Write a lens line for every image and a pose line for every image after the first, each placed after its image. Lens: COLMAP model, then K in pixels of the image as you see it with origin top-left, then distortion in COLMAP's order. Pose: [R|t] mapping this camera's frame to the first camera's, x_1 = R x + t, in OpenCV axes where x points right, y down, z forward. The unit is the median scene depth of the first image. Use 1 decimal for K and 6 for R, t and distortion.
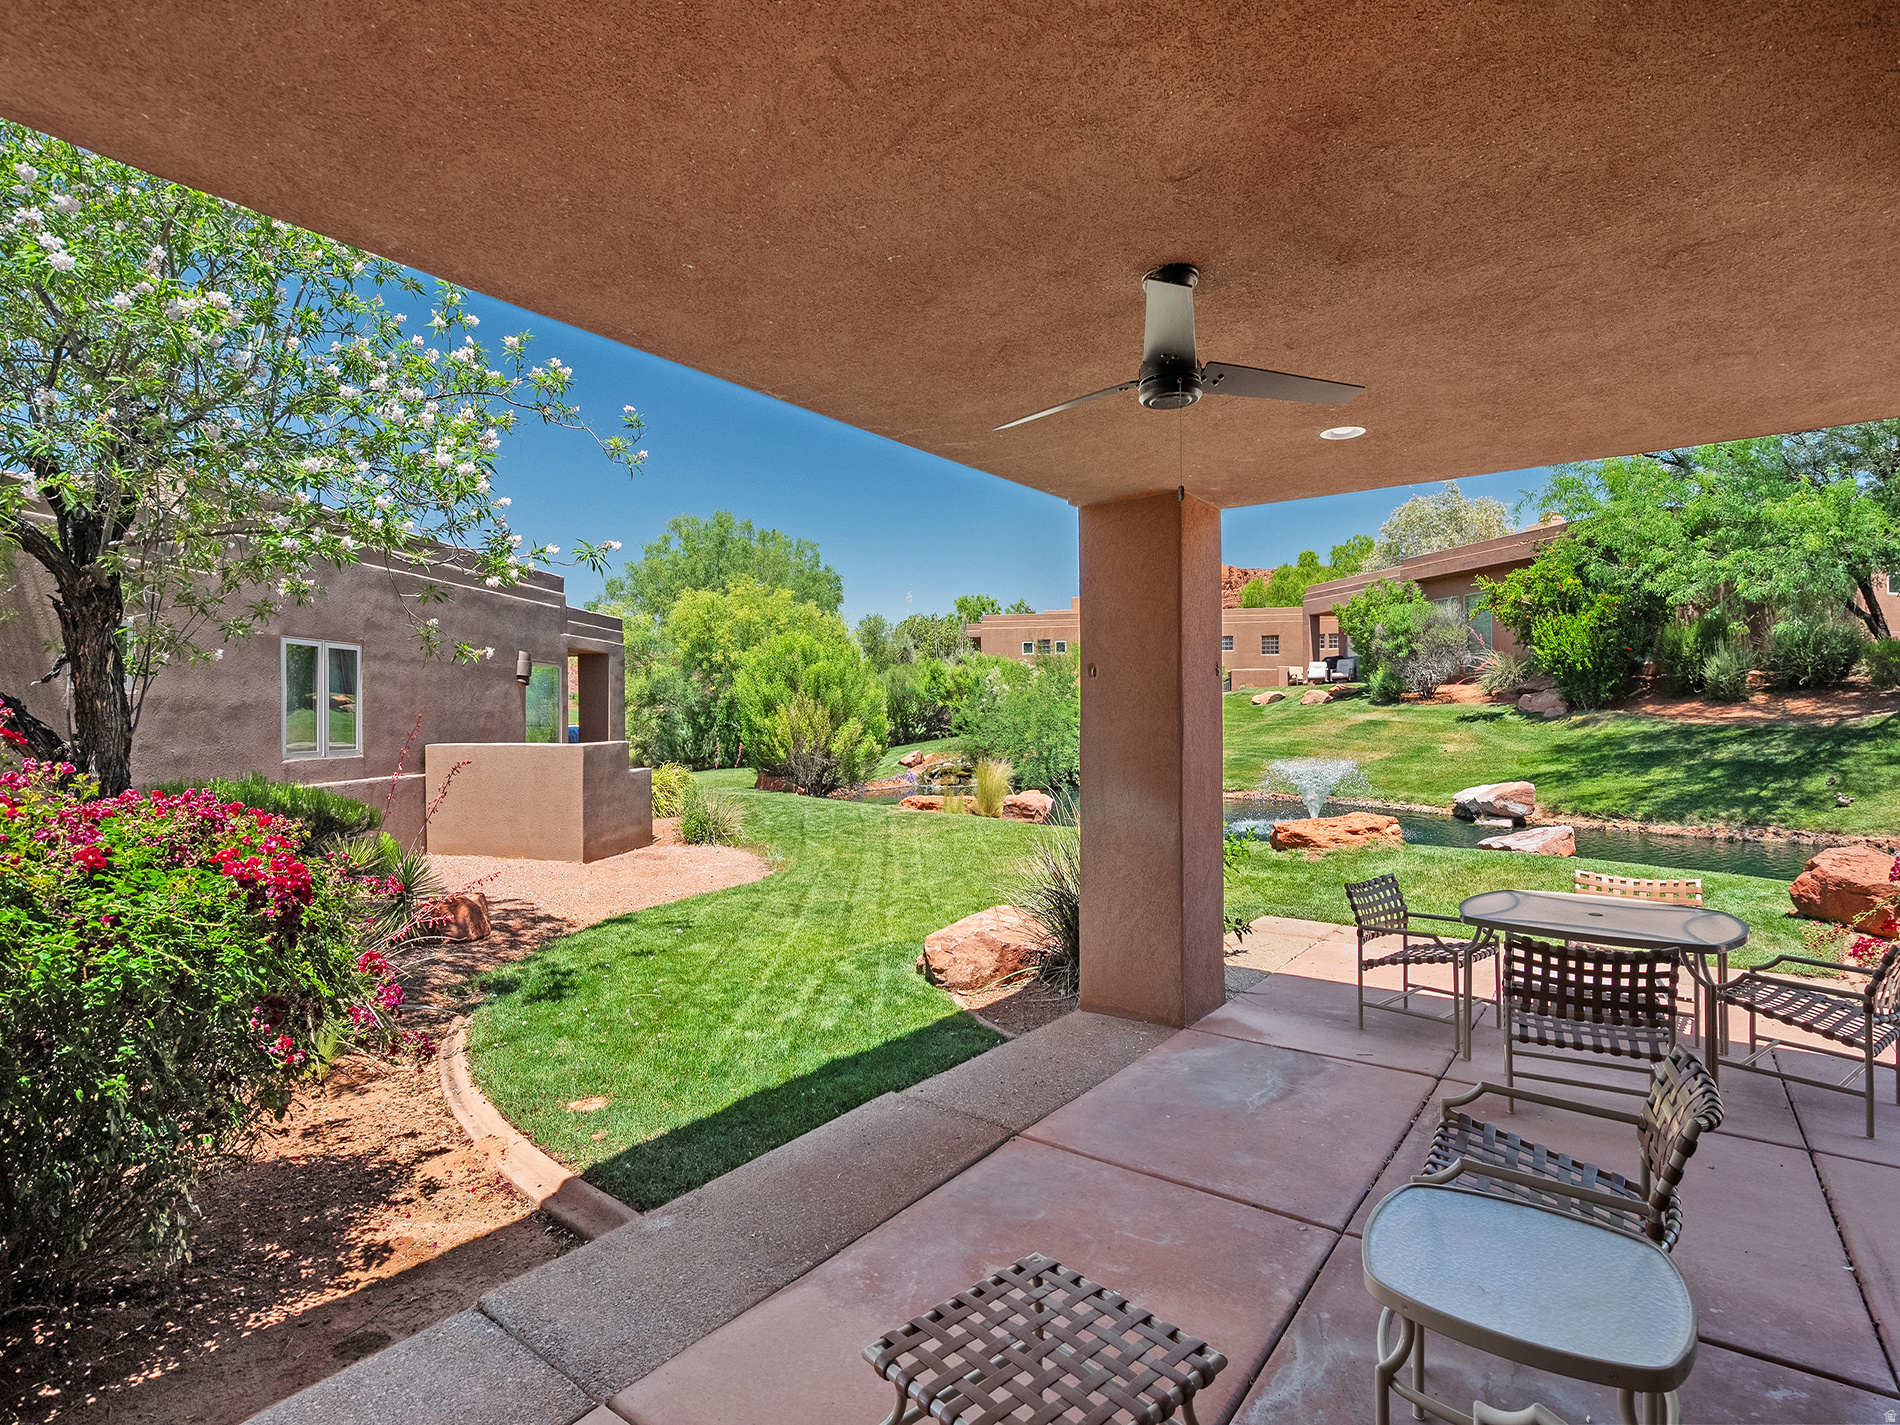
lens RADIAL K [[980.8, 0, 950.0], [0, 980.8, 712.5], [0, 0, 1]] dist [0.029212, 0.000334]
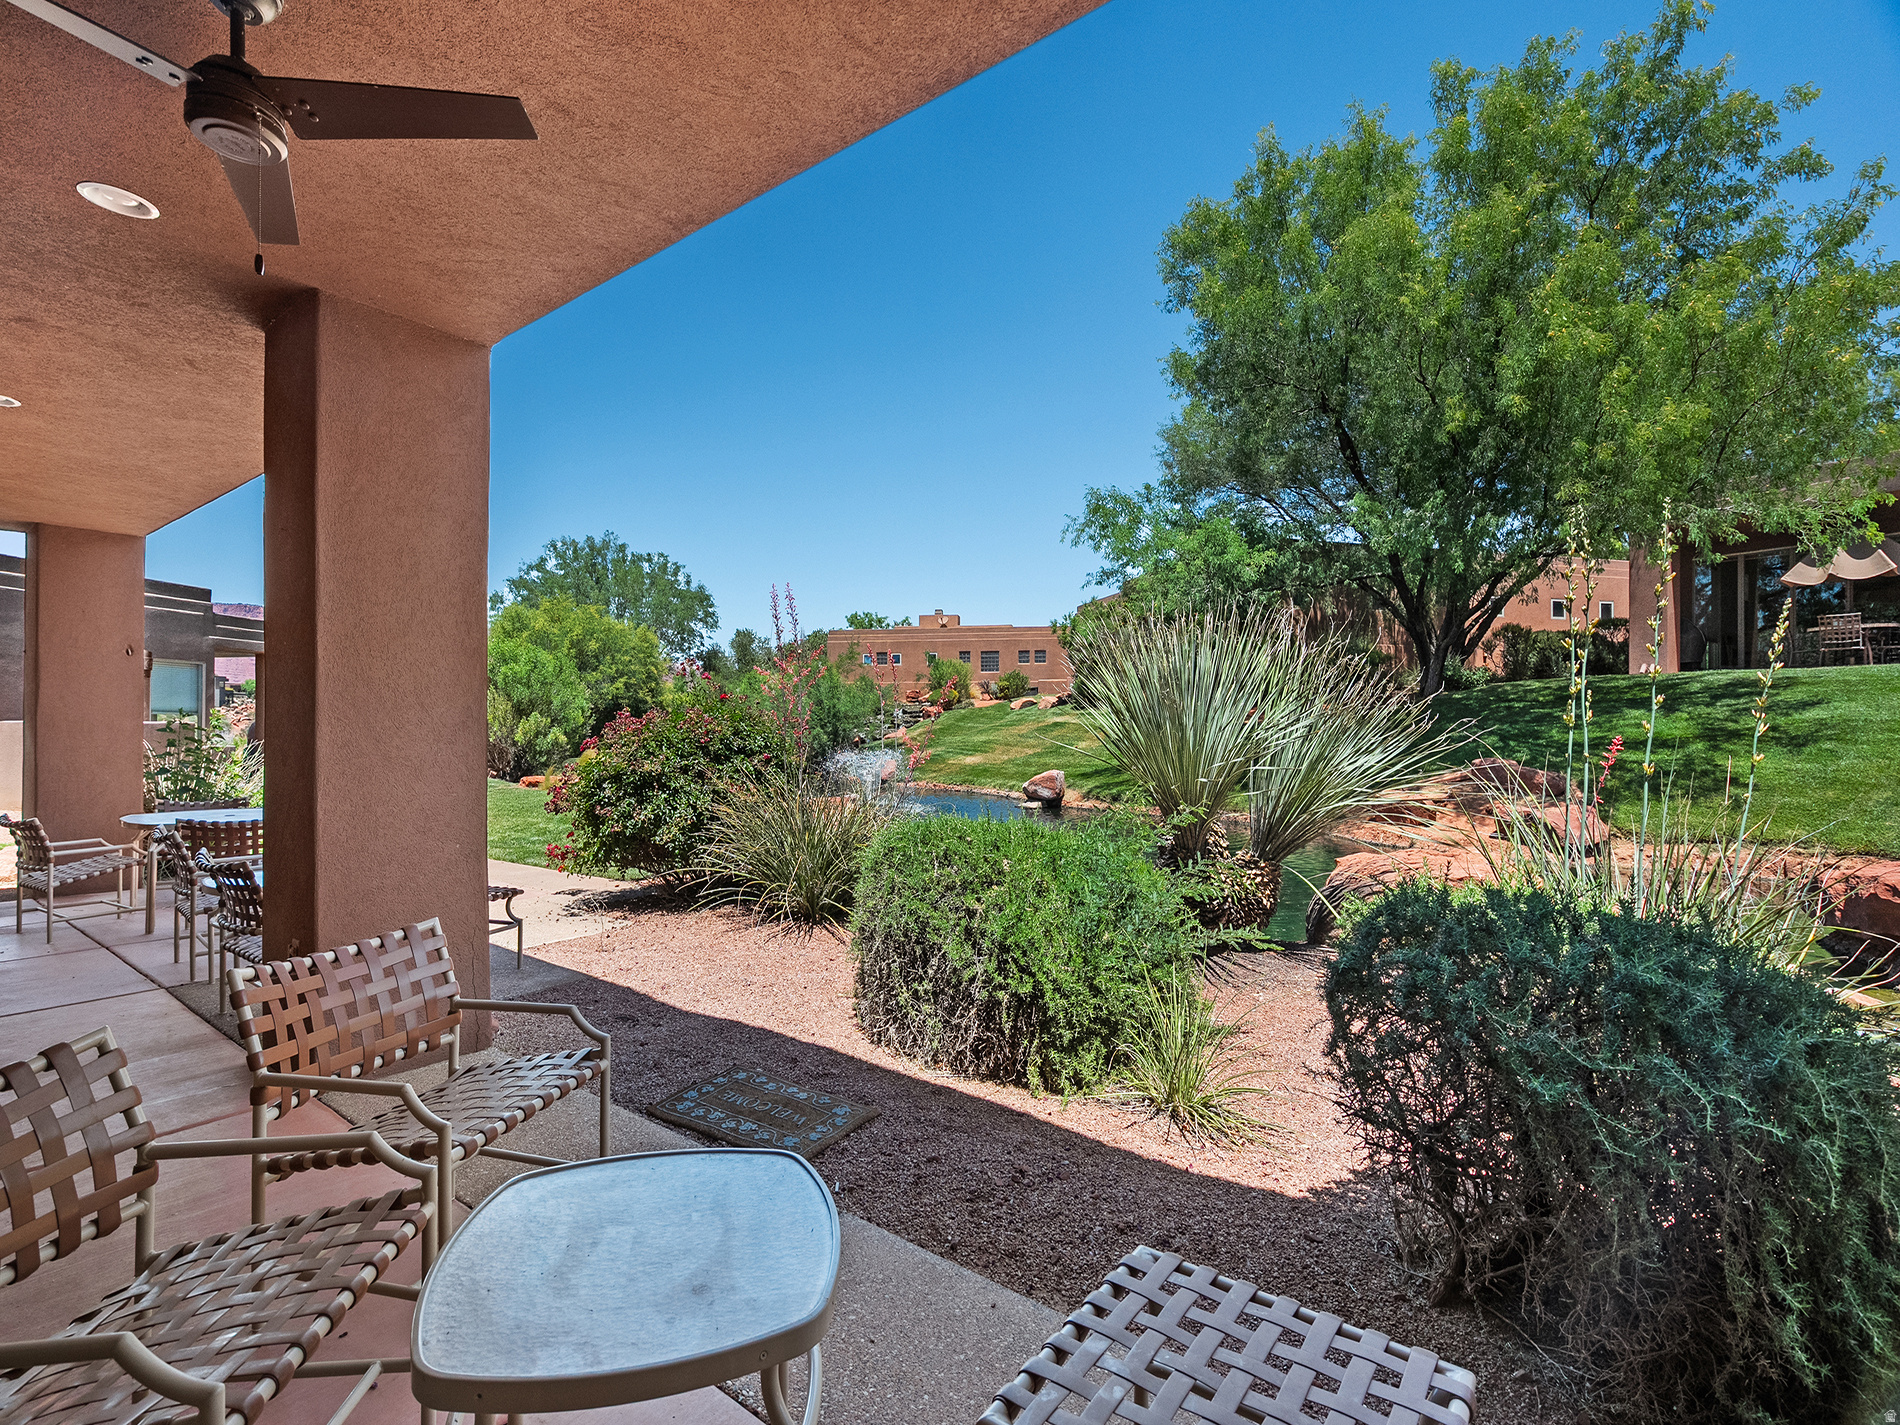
lens RADIAL K [[900.7, 0, 950.0], [0, 900.7, 712.5], [0, 0, 1]] dist [-0.000793, -0.000305]
pose [[0.999759, 0.008556, -0.020238, 0.387713], [-0.008826, 0.999873, -0.013291, 0.014135], [0.020122, 0.013466, 0.999707, -0.061455]]
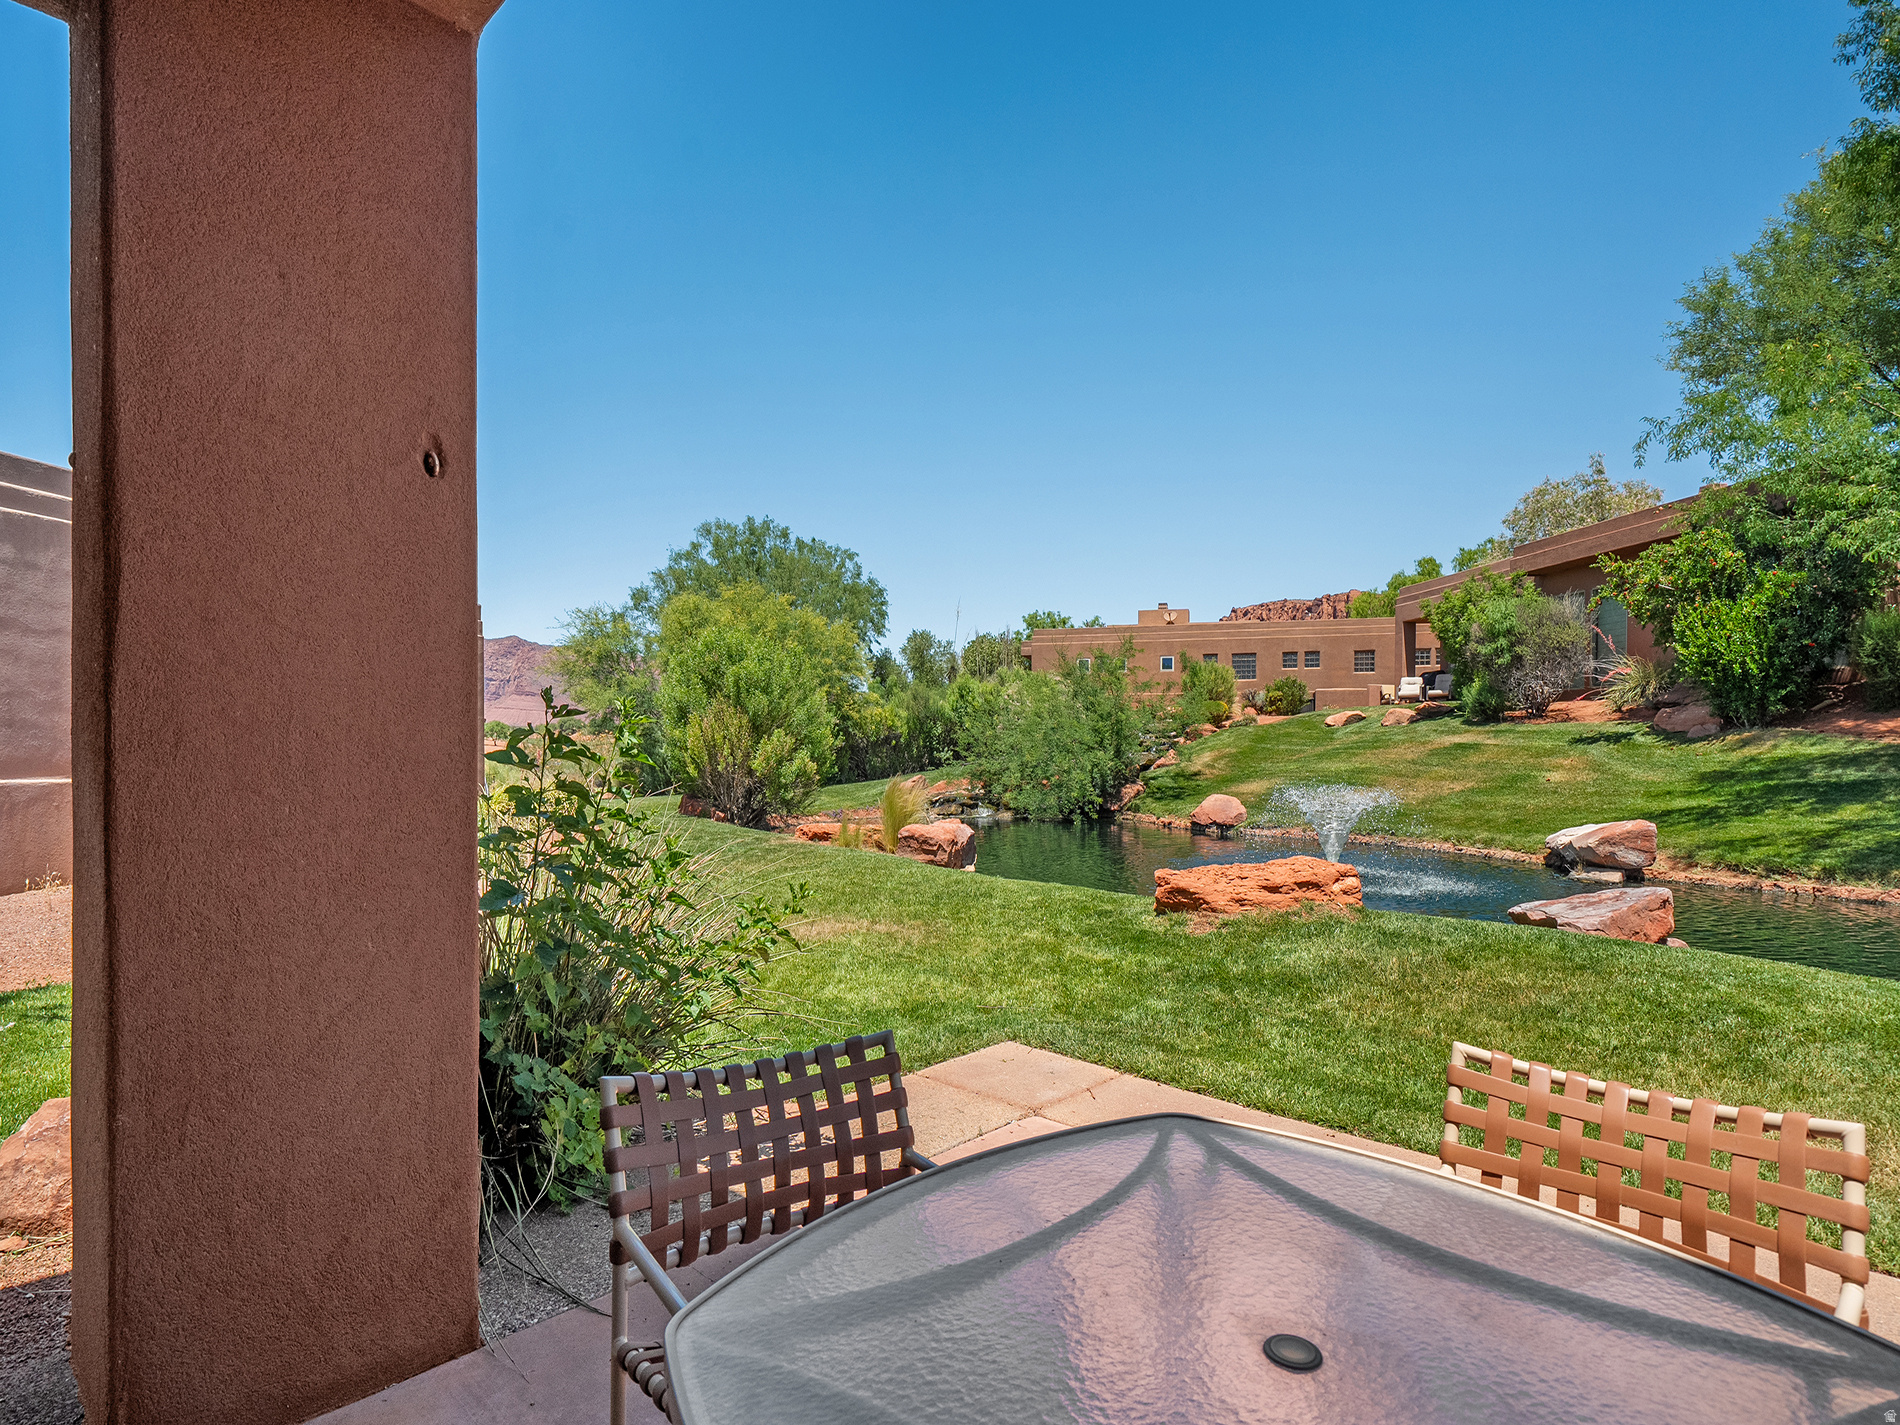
lens RADIAL K [[982.2, 0, 942.0], [0, 982.2, 757.0], [0, 0, 1]] dist [0.016390, -0.000150]
pose [[0.991309, 0.010751, -0.131113, 0.136846], [-0.009380, 0.999895, 0.011072, 0.016940], [0.131218, -0.009746, 0.991306, 0.178251]]
